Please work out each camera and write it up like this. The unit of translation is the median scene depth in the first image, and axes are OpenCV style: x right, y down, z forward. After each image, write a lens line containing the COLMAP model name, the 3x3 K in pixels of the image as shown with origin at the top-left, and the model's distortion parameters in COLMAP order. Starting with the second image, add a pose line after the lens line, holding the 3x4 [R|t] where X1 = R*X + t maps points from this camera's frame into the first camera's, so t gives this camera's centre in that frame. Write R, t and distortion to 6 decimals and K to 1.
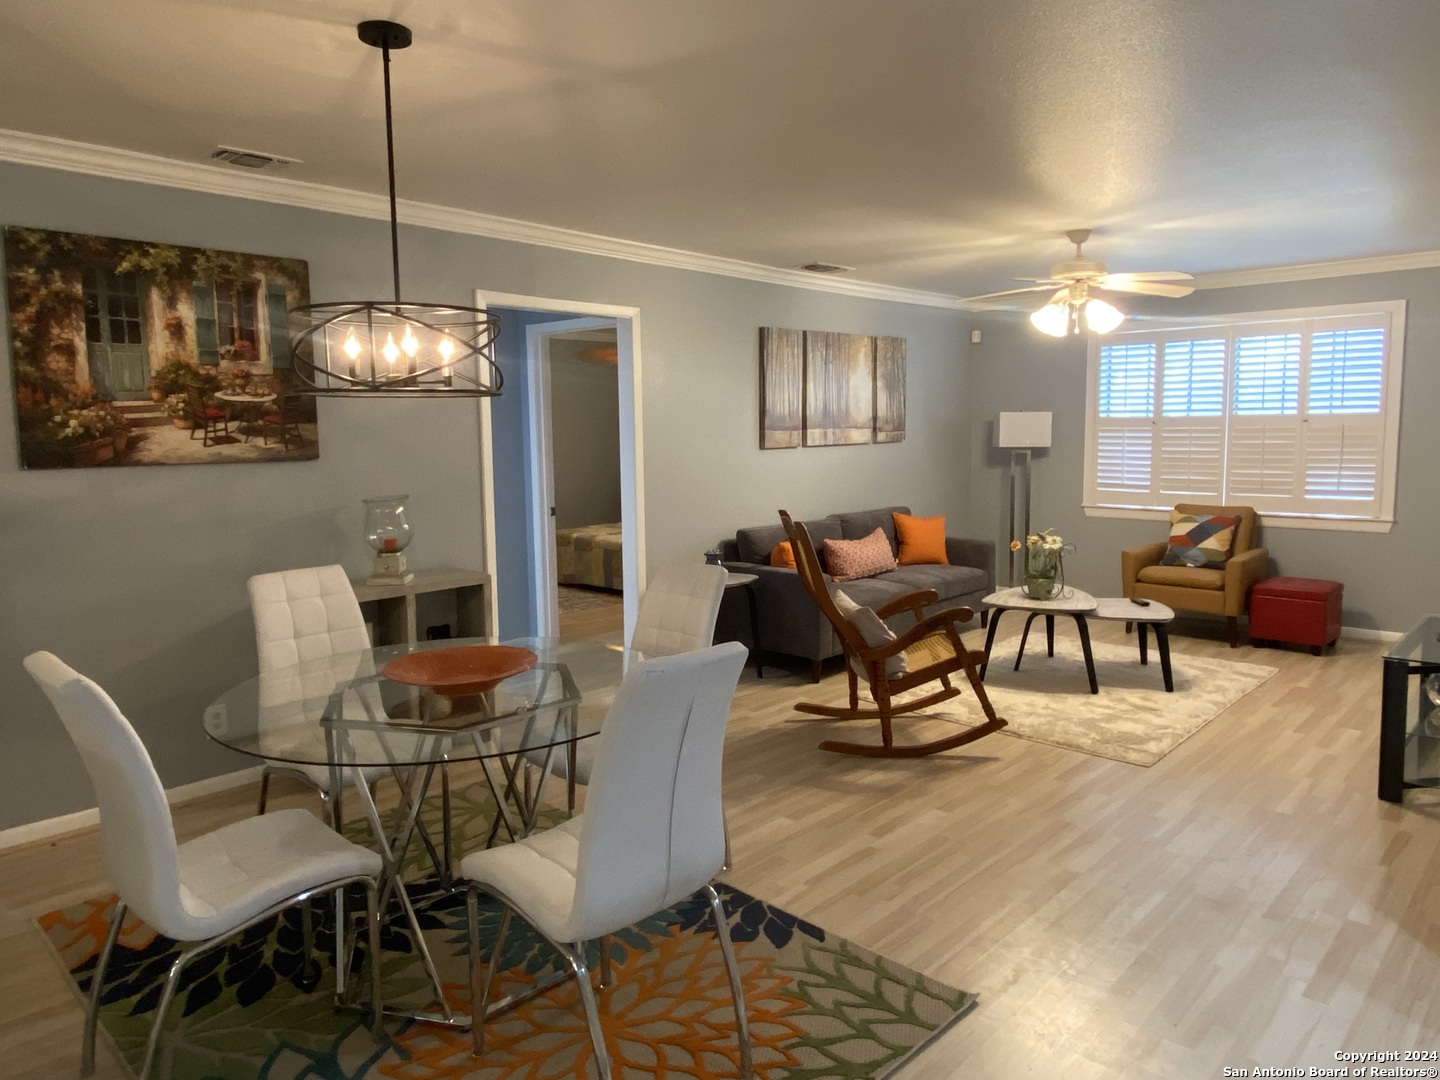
lens RADIAL K [[964.4, 0, 718.8], [0, 964.4, 516.1], [0, 0, 1]] dist [0.002842, 0.000353]
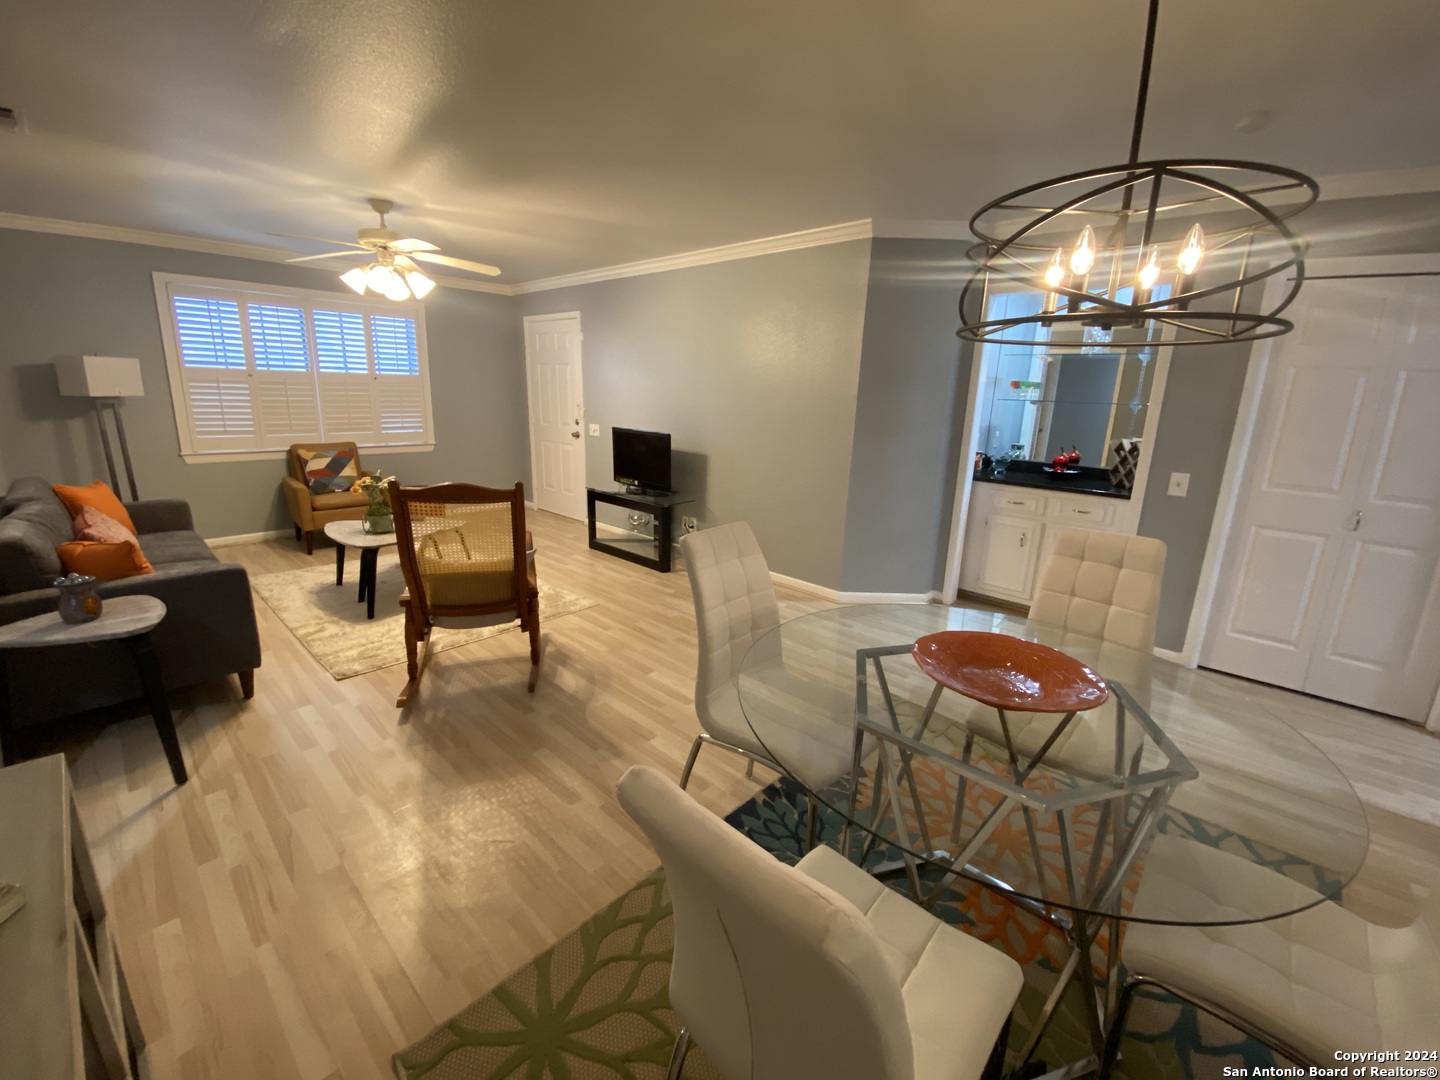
lens RADIAL K [[583.2, 0, 720.0], [0, 583.2, 540.0], [0, 0, 1]] dist [0.001386, -0.000084]
pose [[0.004399, -0.238036, 0.971246, -0.311948], [0.065070, 0.969265, 0.237256, -0.040805], [-0.997871, 0.062155, 0.019753, 0.511714]]
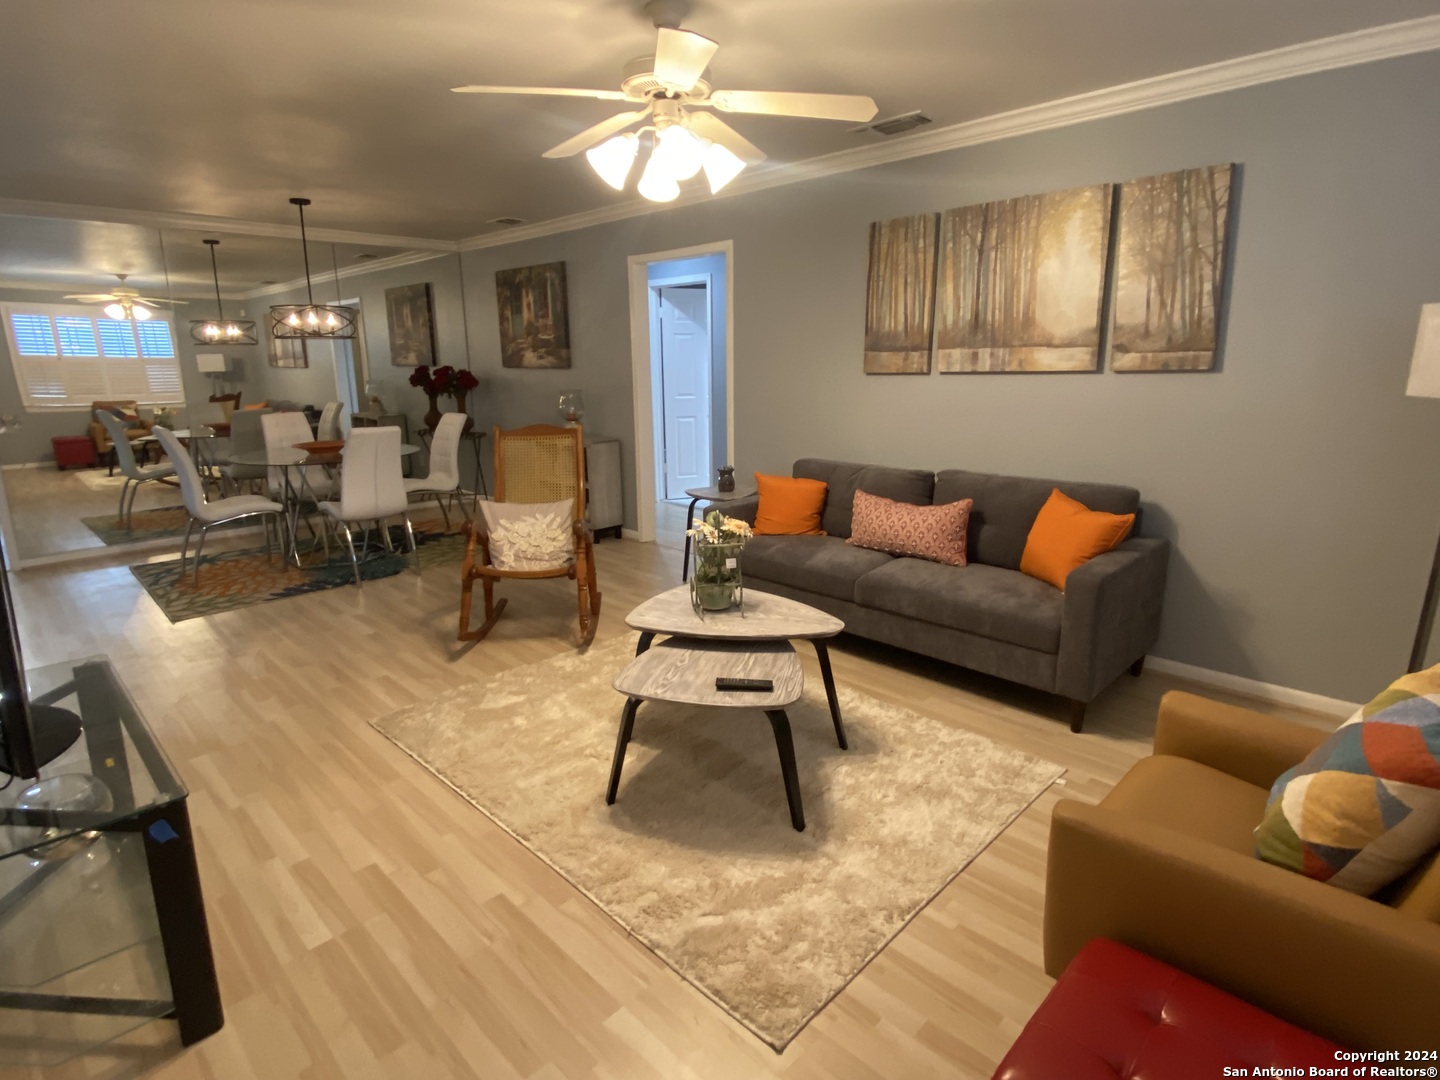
lens RADIAL K [[758.1, 0, 721.3], [0, 758.1, 531.4], [0, 0, 1]] dist [0.002445, 0.000247]
pose [[-0.021843, 0.231881, -0.972499, 0.734244], [-0.082768, 0.968972, 0.232899, -0.079053], [0.996329, 0.085580, -0.001973, 0.876458]]
